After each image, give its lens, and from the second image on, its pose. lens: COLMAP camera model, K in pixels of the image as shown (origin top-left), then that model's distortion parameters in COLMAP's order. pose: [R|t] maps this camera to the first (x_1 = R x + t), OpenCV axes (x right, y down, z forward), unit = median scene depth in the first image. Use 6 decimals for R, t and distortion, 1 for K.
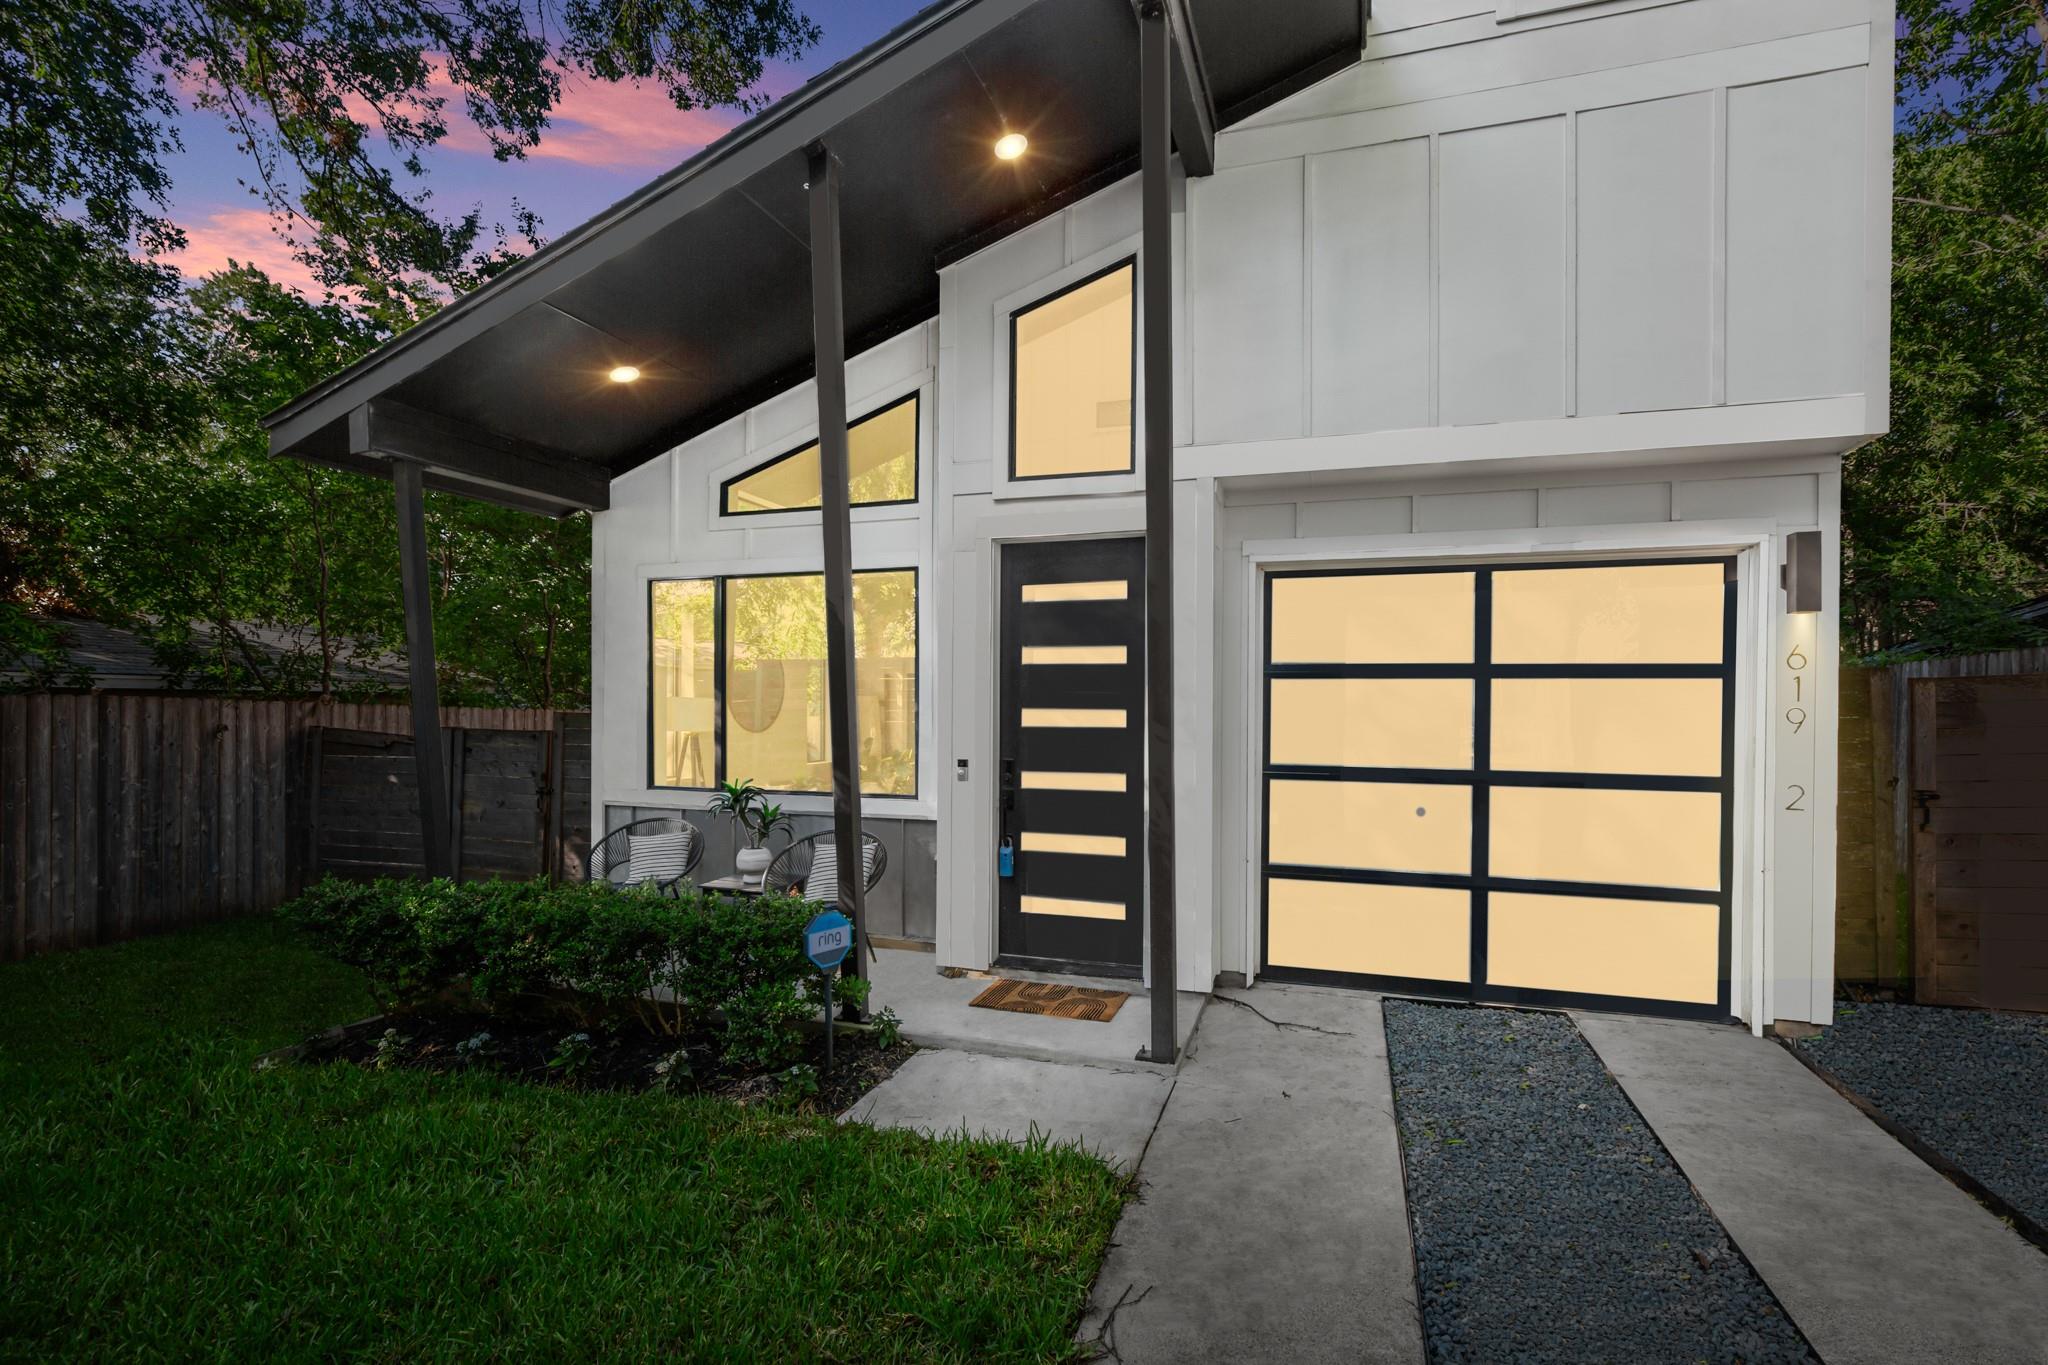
lens RADIAL K [[931.7, 0, 1024.0], [0, 931.7, 682.5], [0, 0, 1]] dist [0.000745, 0.000439]
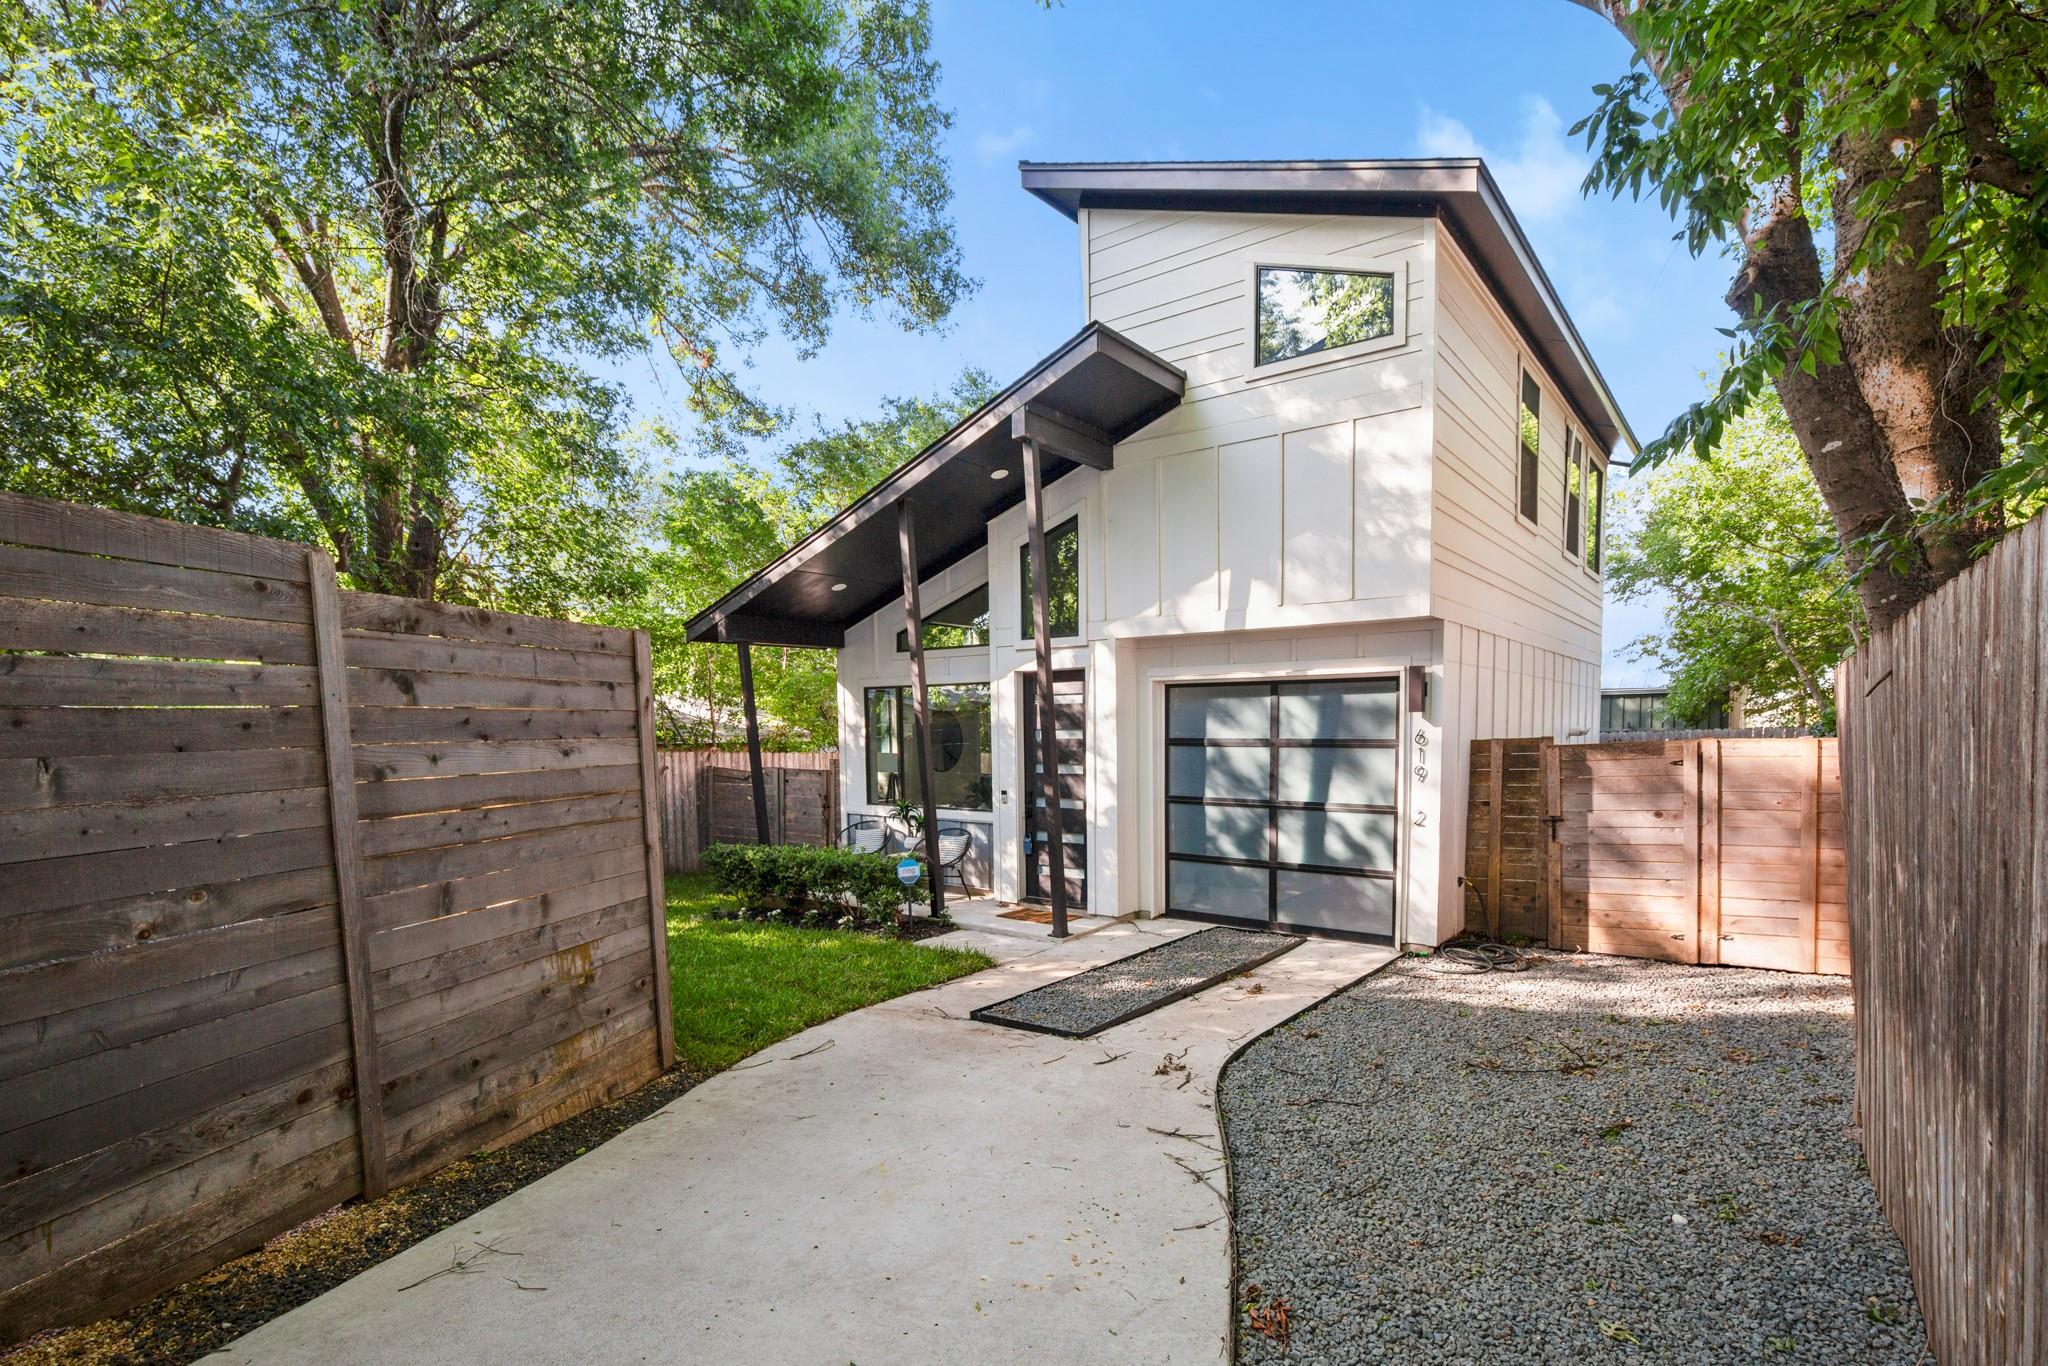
lens RADIAL K [[949.9, 0, 1021.7], [0, 949.9, 800.9], [0, 0, 1]] dist [0.001114, 0.000125]
pose [[0.945155, 0.014776, -0.326288, 0.471187], [0.017287, 0.995313, 0.095148, -0.061394], [0.326165, -0.095570, 0.940469, -0.616469]]
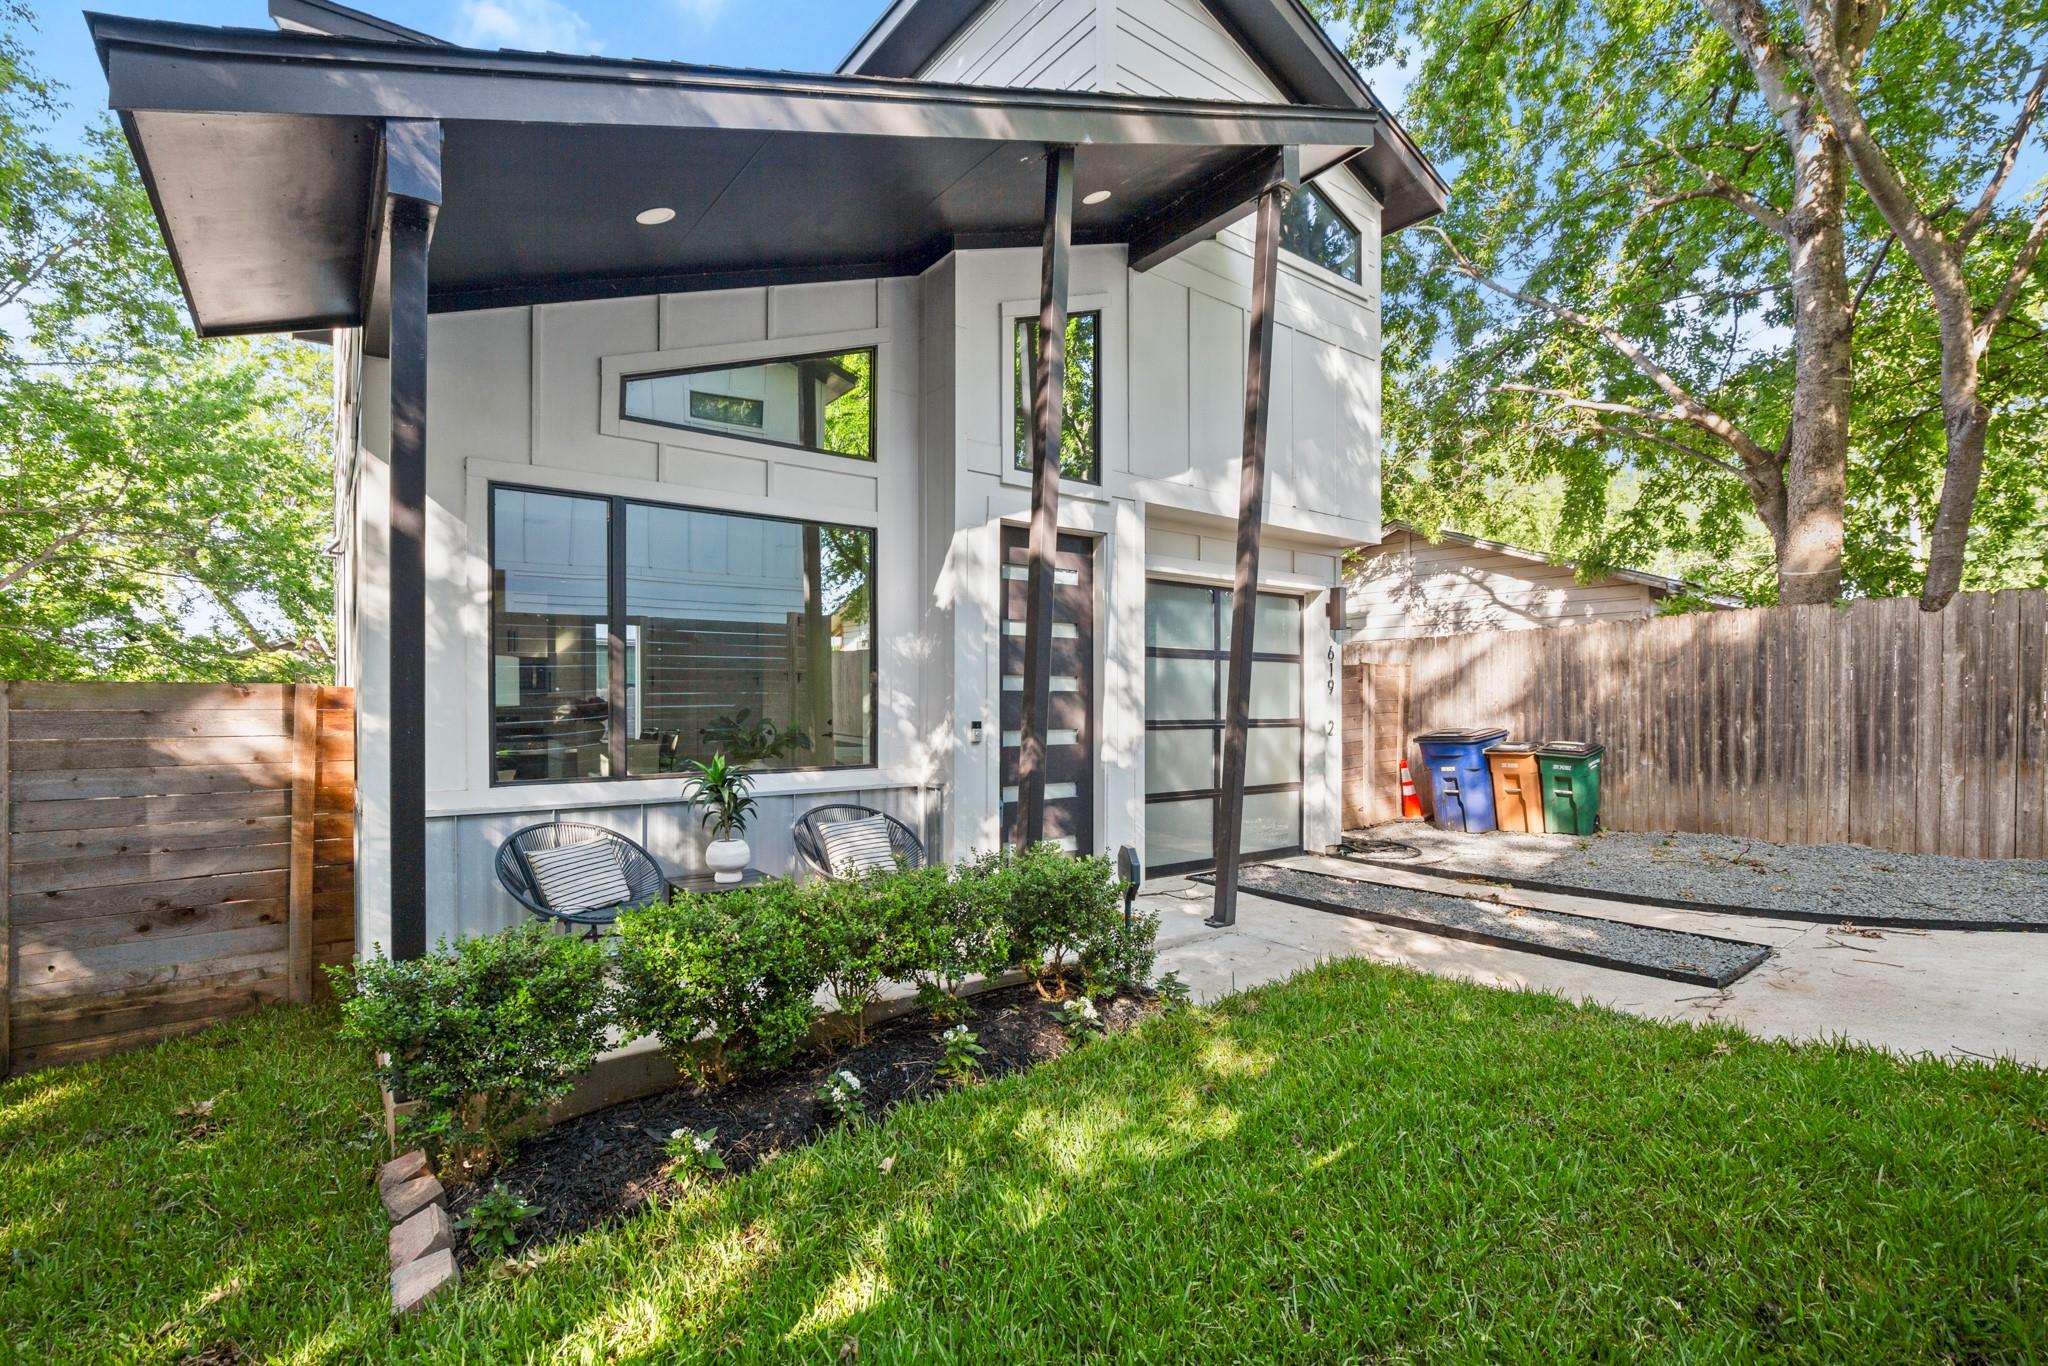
lens RADIAL K [[931.7, 0, 1024.0], [0, 931.7, 683.0], [0, 0, 1]] dist [0.000745, 0.000439]
pose [[0.577606, 0.004957, 0.816301, -0.752997], [-0.032836, 0.999313, 0.017166, 0.014042], [-0.815655, -0.036719, 0.577372, 0.281700]]
